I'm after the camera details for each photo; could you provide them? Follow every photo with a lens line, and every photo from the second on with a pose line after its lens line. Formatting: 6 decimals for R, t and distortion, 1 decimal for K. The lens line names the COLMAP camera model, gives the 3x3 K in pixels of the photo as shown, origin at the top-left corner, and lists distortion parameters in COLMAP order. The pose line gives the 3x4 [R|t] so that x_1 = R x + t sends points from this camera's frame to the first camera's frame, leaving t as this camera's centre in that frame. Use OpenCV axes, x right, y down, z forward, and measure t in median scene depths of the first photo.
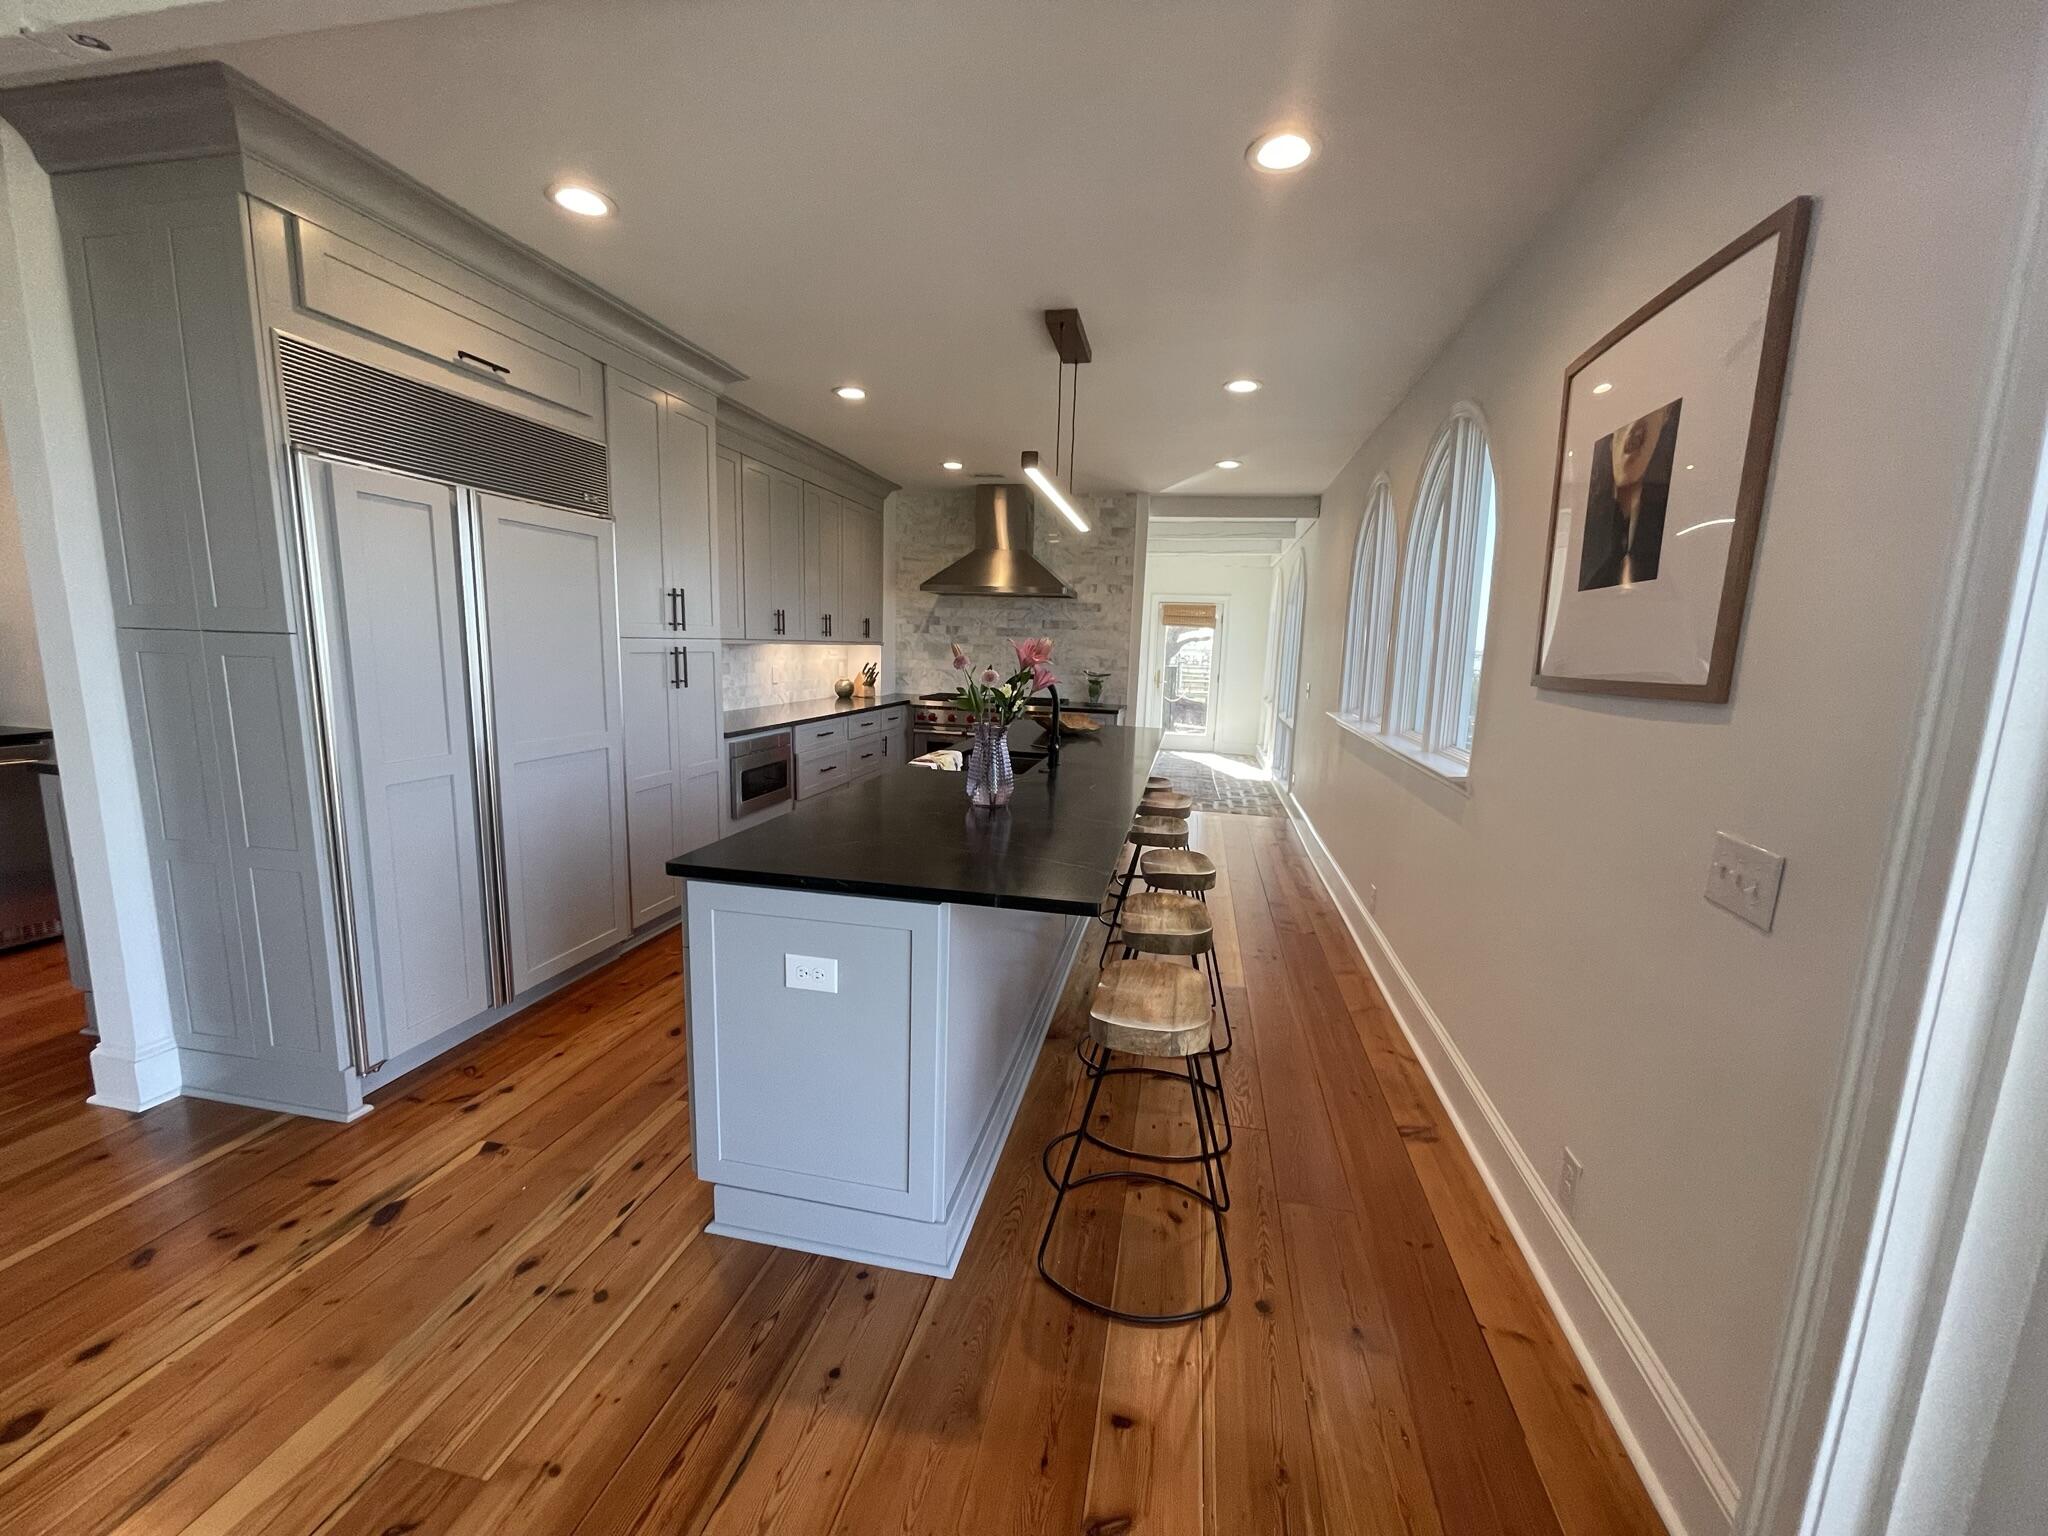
lens RADIAL K [[819.0, 0, 1024.0], [0, 819.0, 768.0], [0, 0, 1]] dist [0.001971, 0.000485]
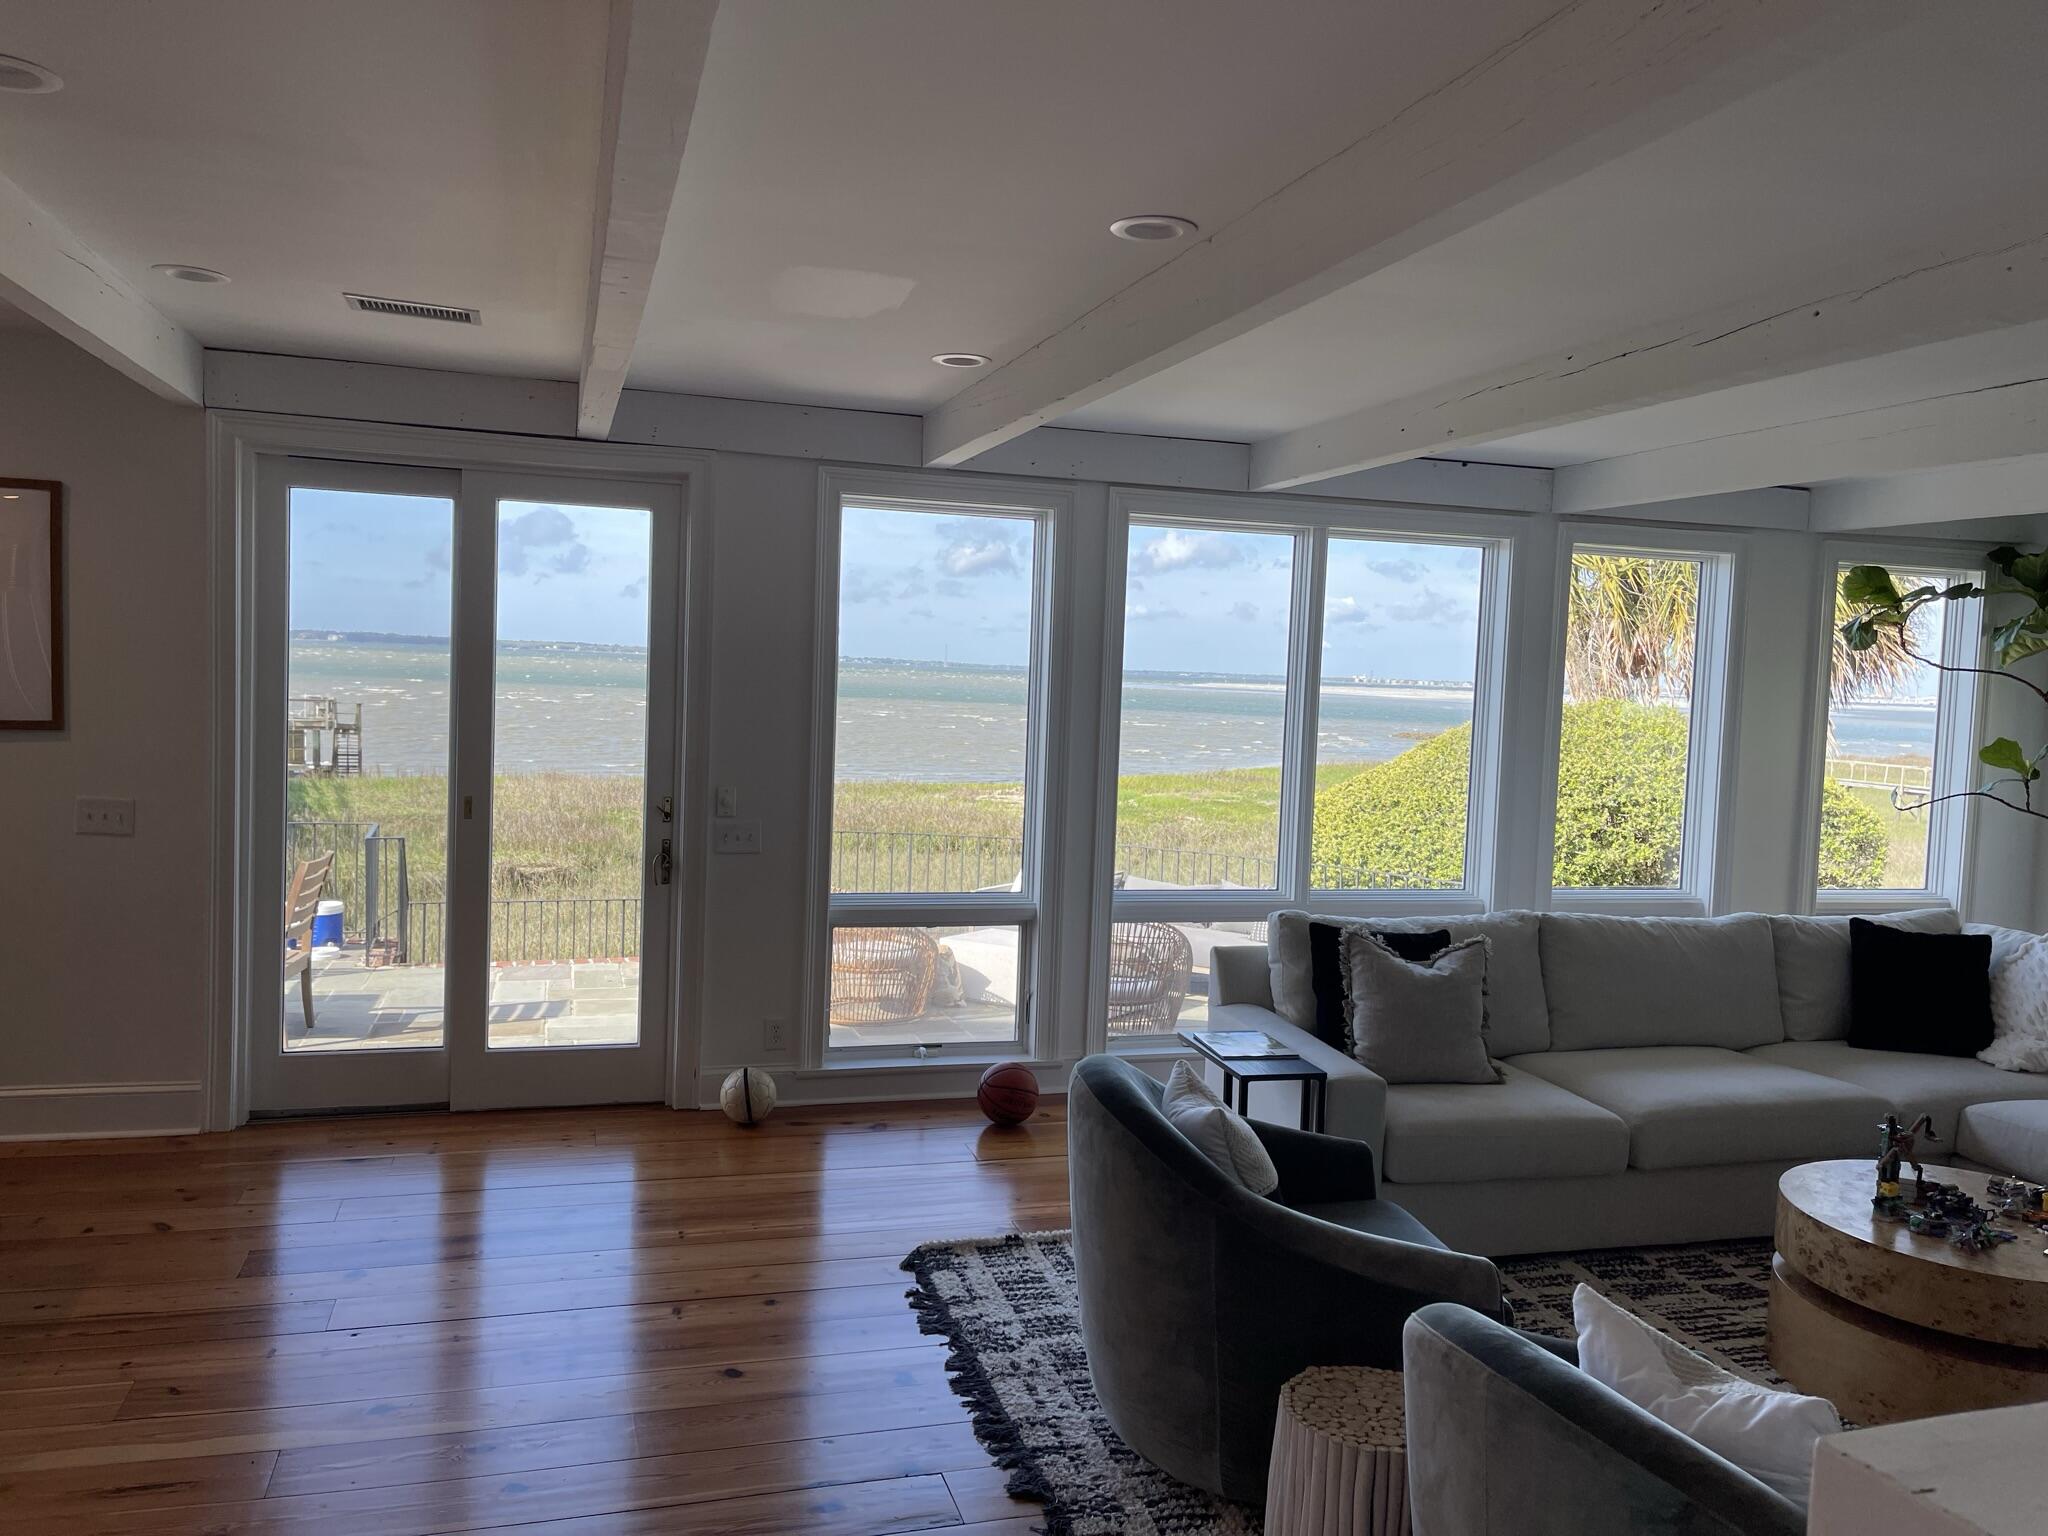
lens RADIAL K [[1545.3, 0, 1024.0], [0, 1545.3, 768.0], [0, 0, 1]] dist [0.037070, -0.033464]
pose [[-0.470640, -0.107214, 0.875787, -2.594601], [0.084250, 0.982594, 0.165565, -0.311480], [-0.878294, 0.151707, -0.453415, 0.547756]]
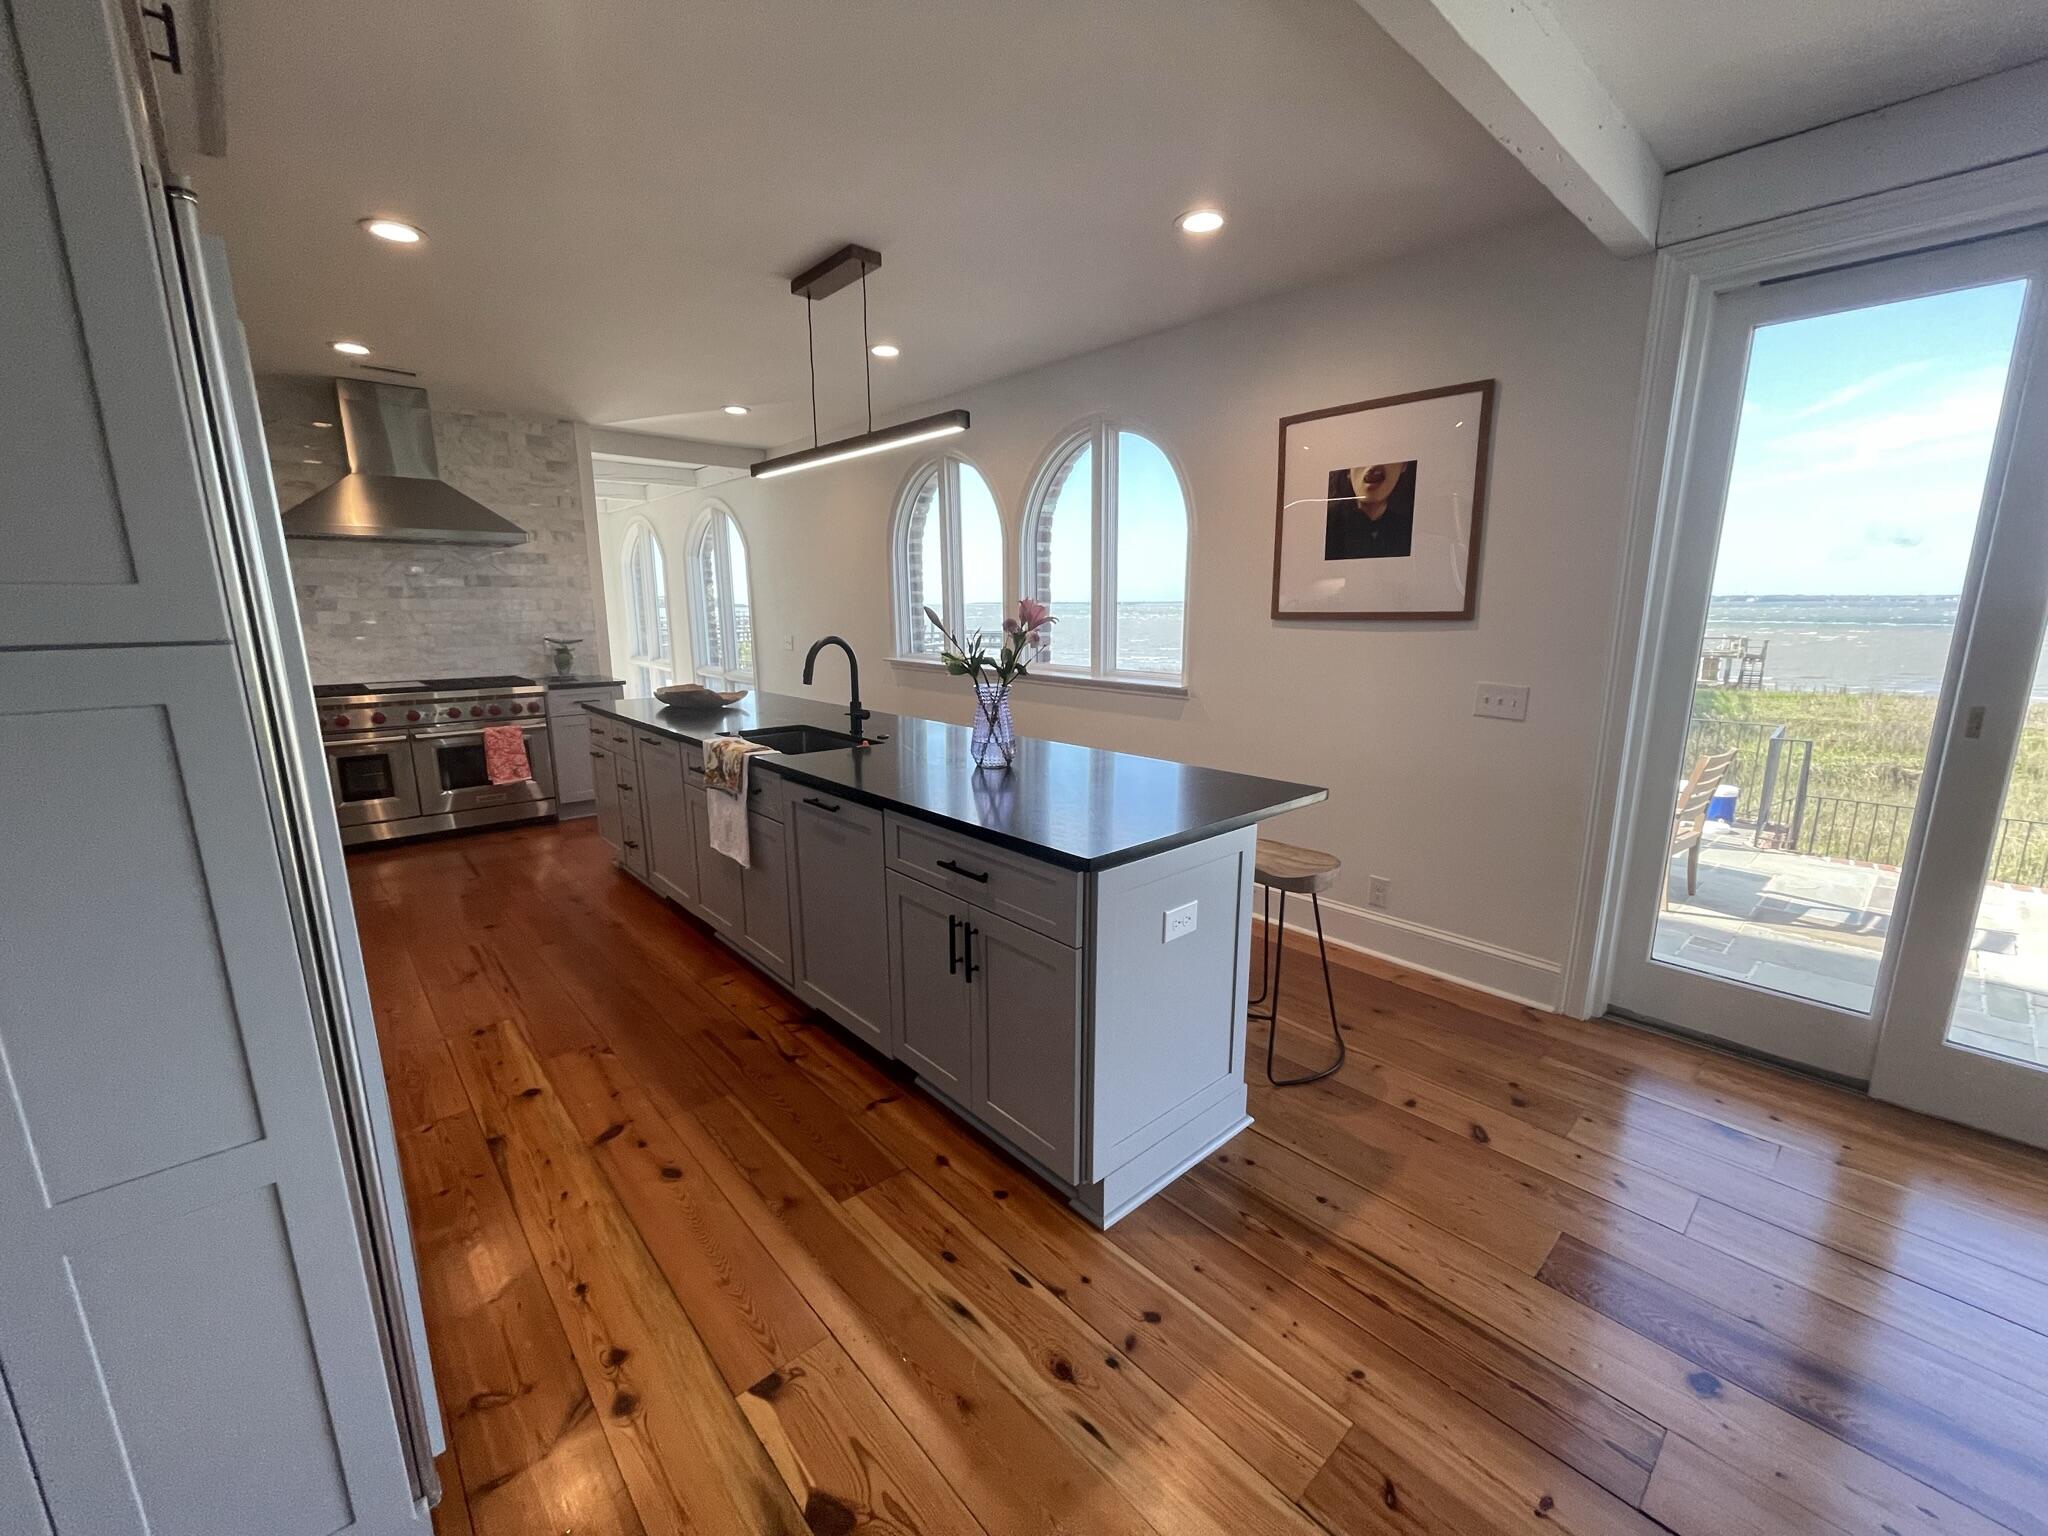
lens RADIAL K [[827.8, 0, 1024.0], [0, 827.8, 768.0], [0, 0, 1]] dist [-0.002398, -0.000282]
pose [[0.594215, -0.190592, 0.781398, -1.184690], [0.145025, 0.980984, 0.128989, -0.113418], [-0.791124, 0.036675, 0.610556, 0.498004]]
